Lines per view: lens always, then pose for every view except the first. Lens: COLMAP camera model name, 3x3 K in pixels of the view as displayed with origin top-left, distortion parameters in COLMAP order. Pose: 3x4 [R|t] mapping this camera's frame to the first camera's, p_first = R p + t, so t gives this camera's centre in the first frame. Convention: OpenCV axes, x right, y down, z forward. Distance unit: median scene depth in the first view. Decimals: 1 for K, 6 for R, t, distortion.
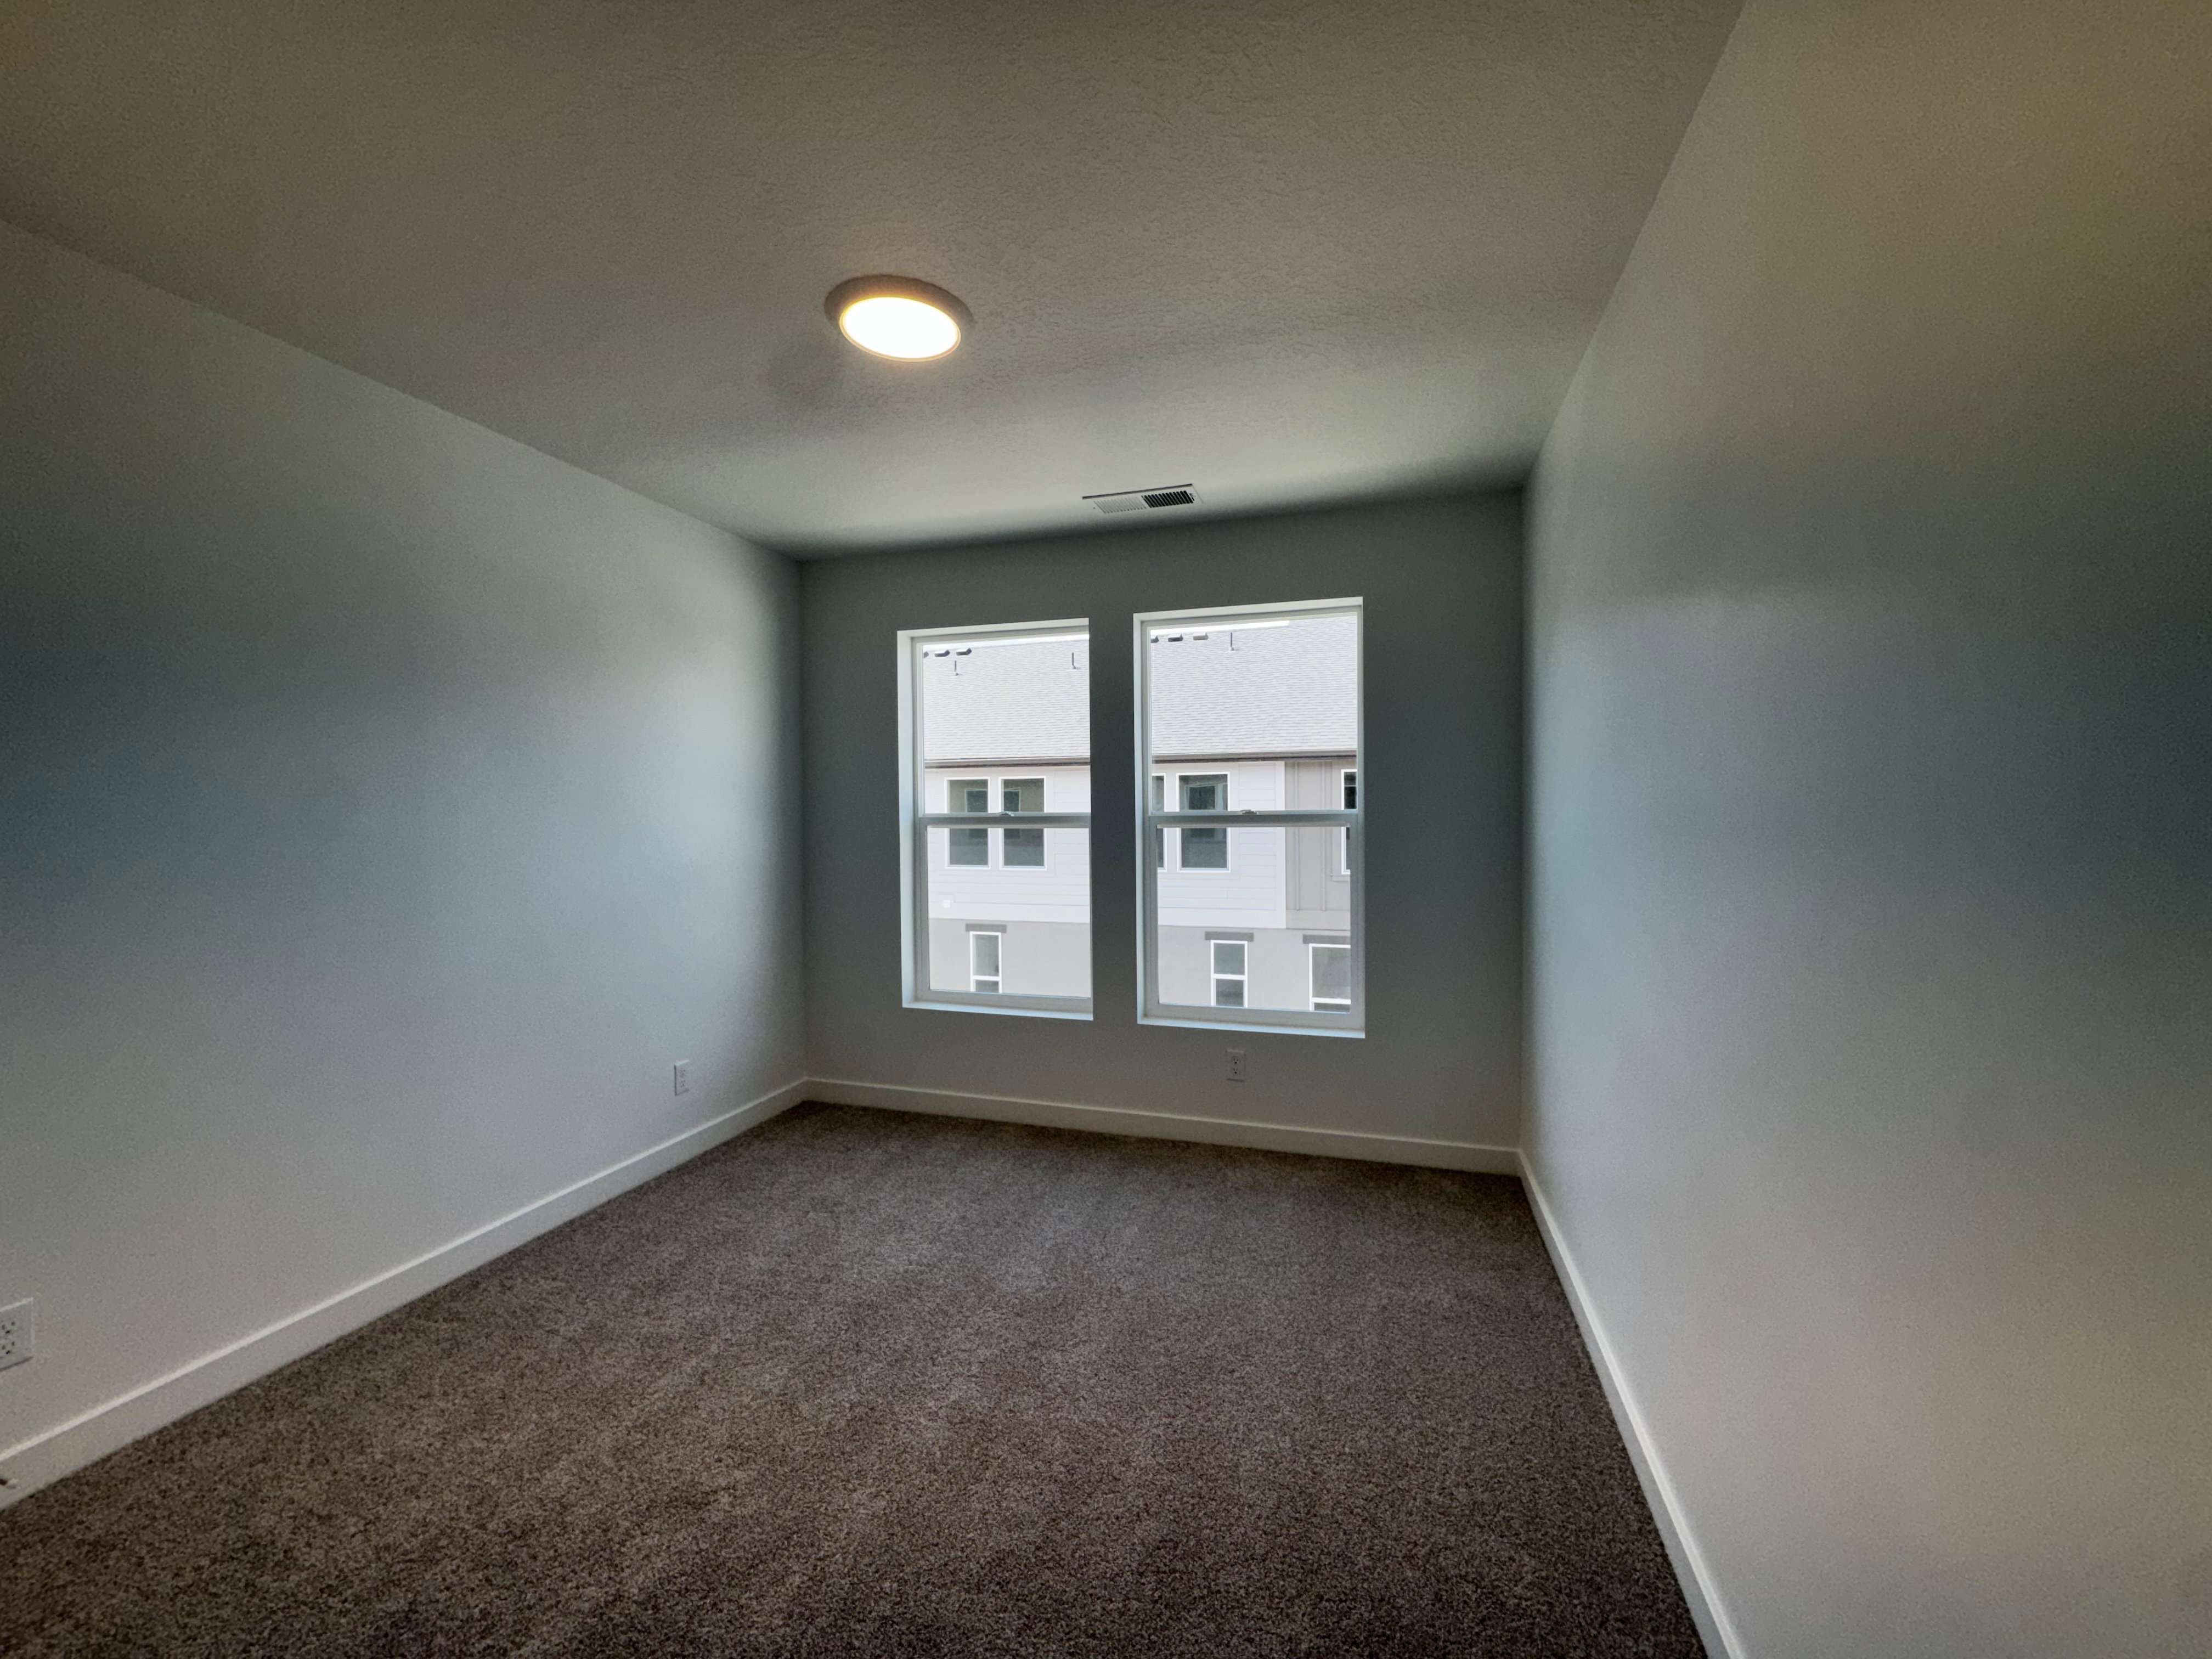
lens RADIAL K [[880.8, 0, 1104.5], [0, 880.8, 823.3], [0, 0, 1]] dist [-0.003411, -0.000334]
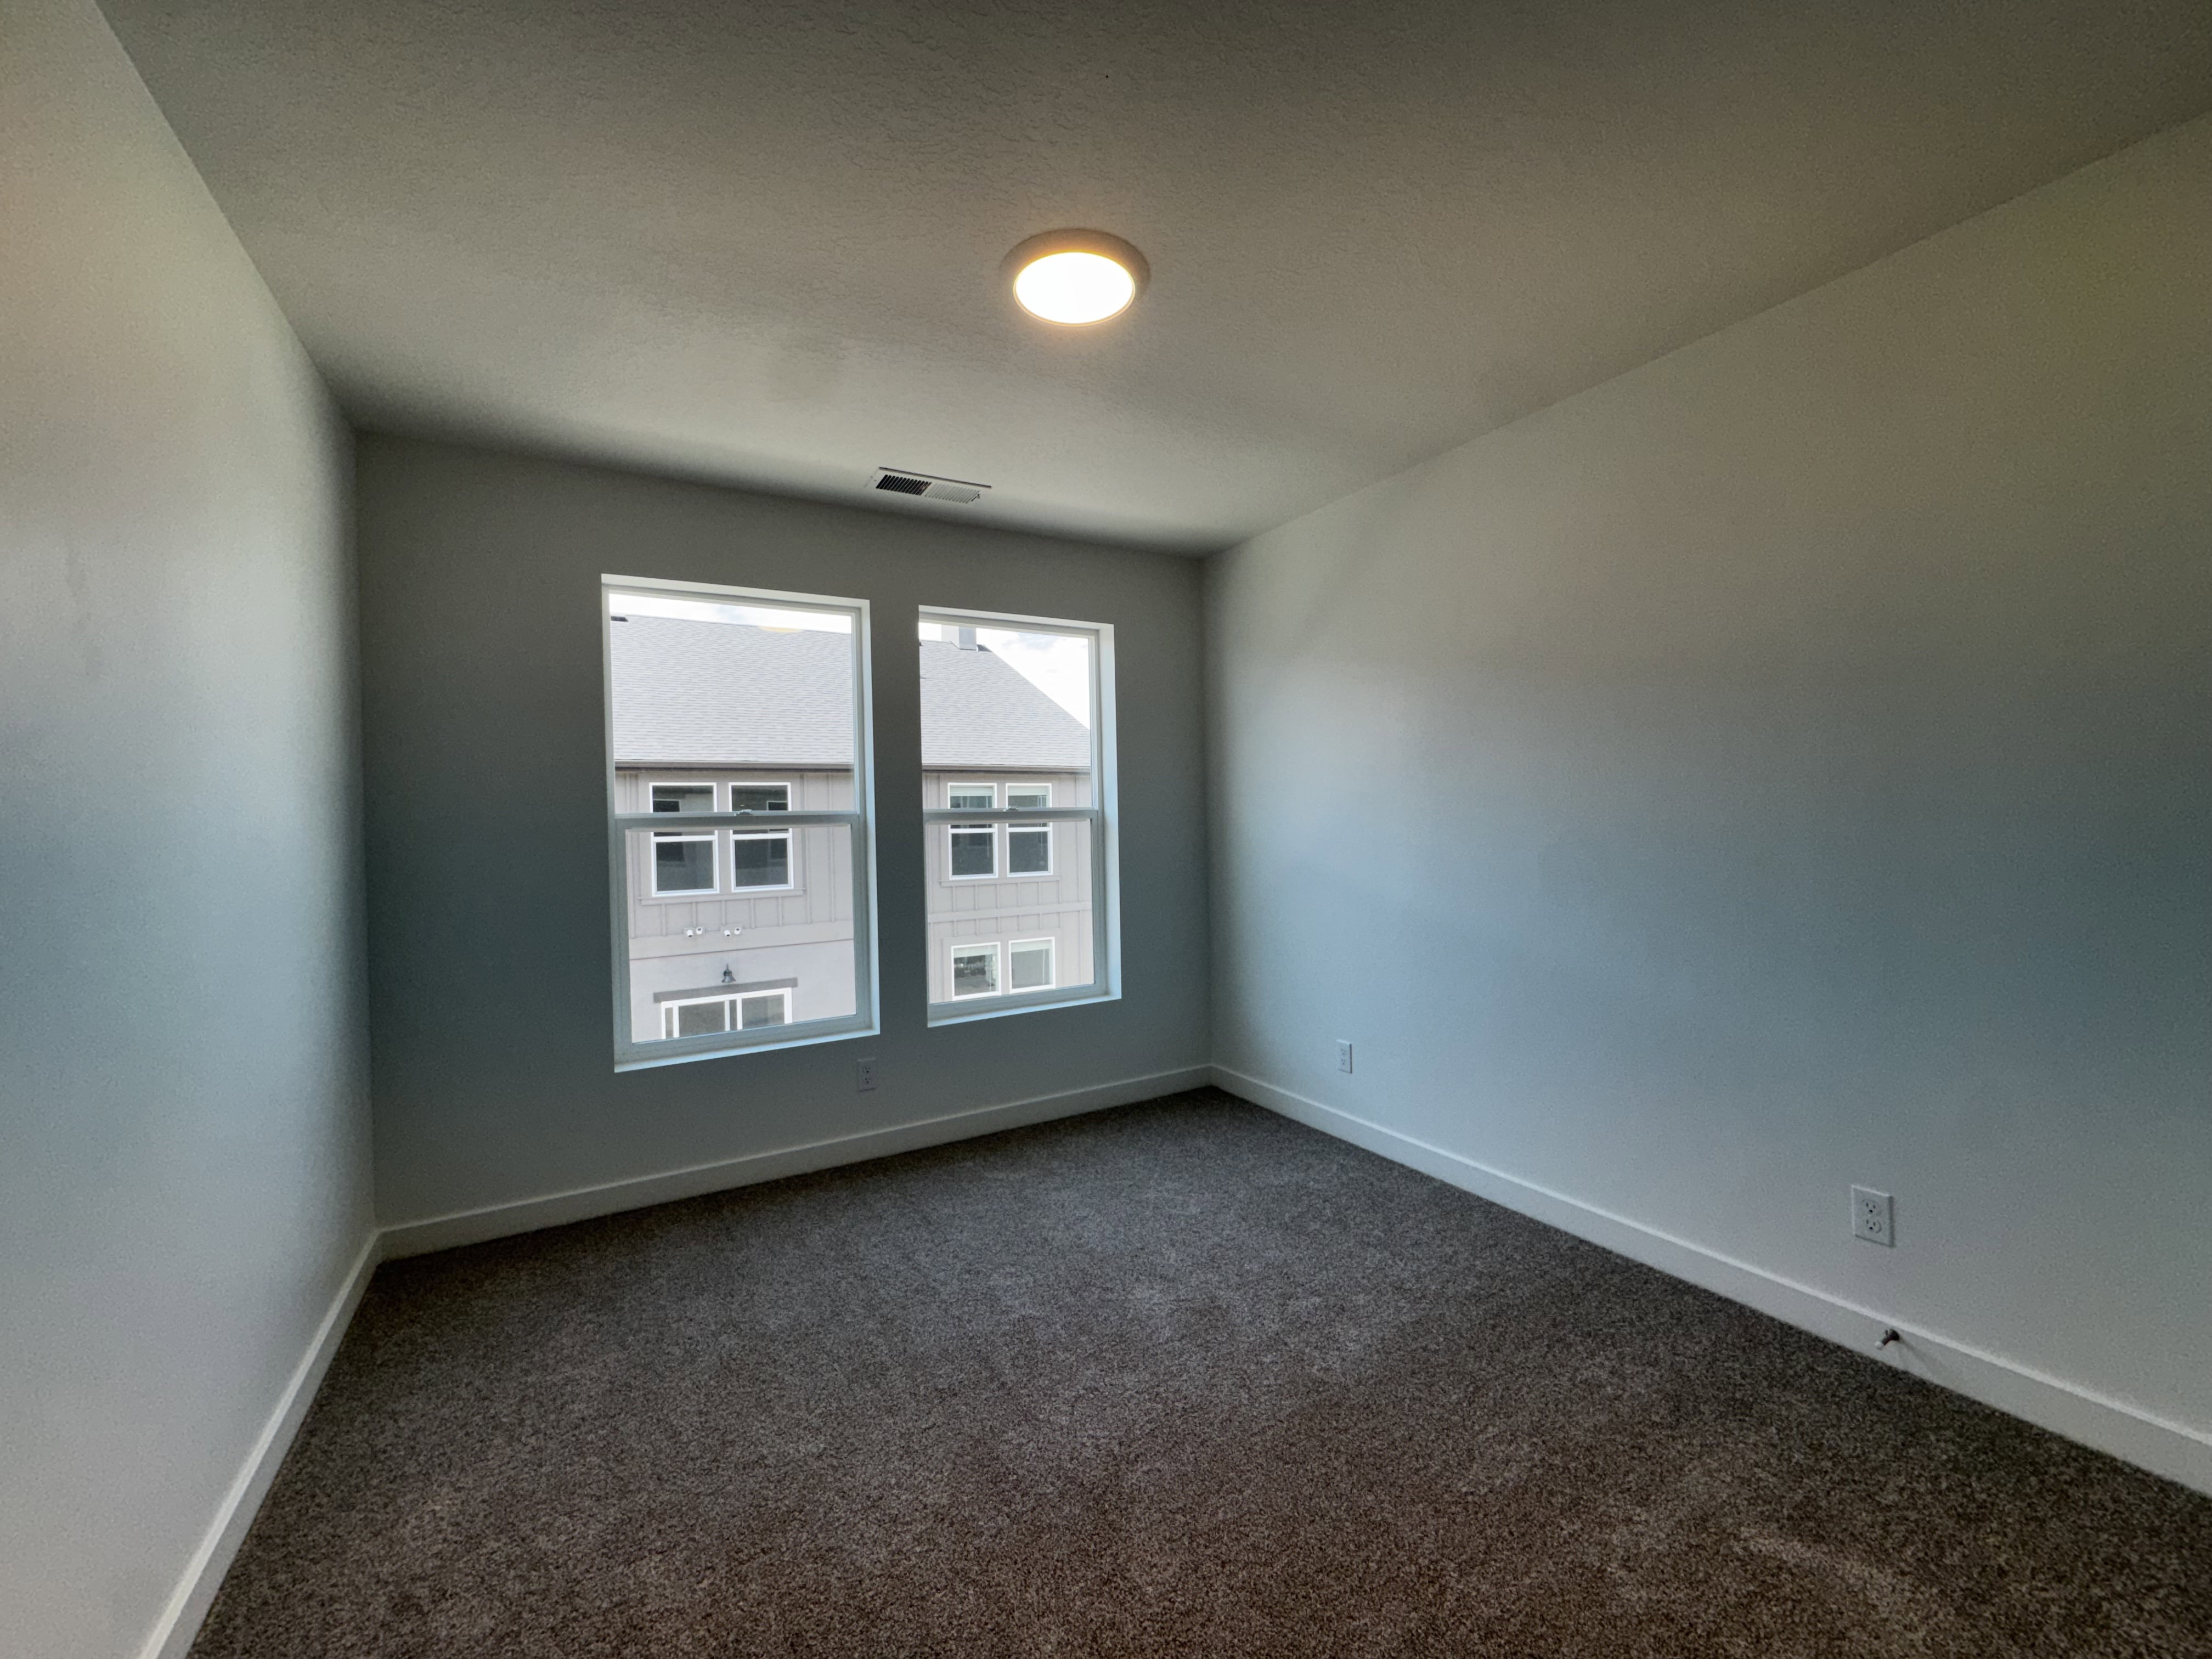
lens RADIAL K [[894.7, 0, 1116.1], [0, 894.7, 835.5], [0, 0, 1]] dist [0.001848, 0.000227]
pose [[0.671857, -0.028967, 0.740114, -0.509155], [0.024059, 0.999561, 0.017281, 0.003239], [-0.740290, 0.006196, 0.672259, 0.173536]]
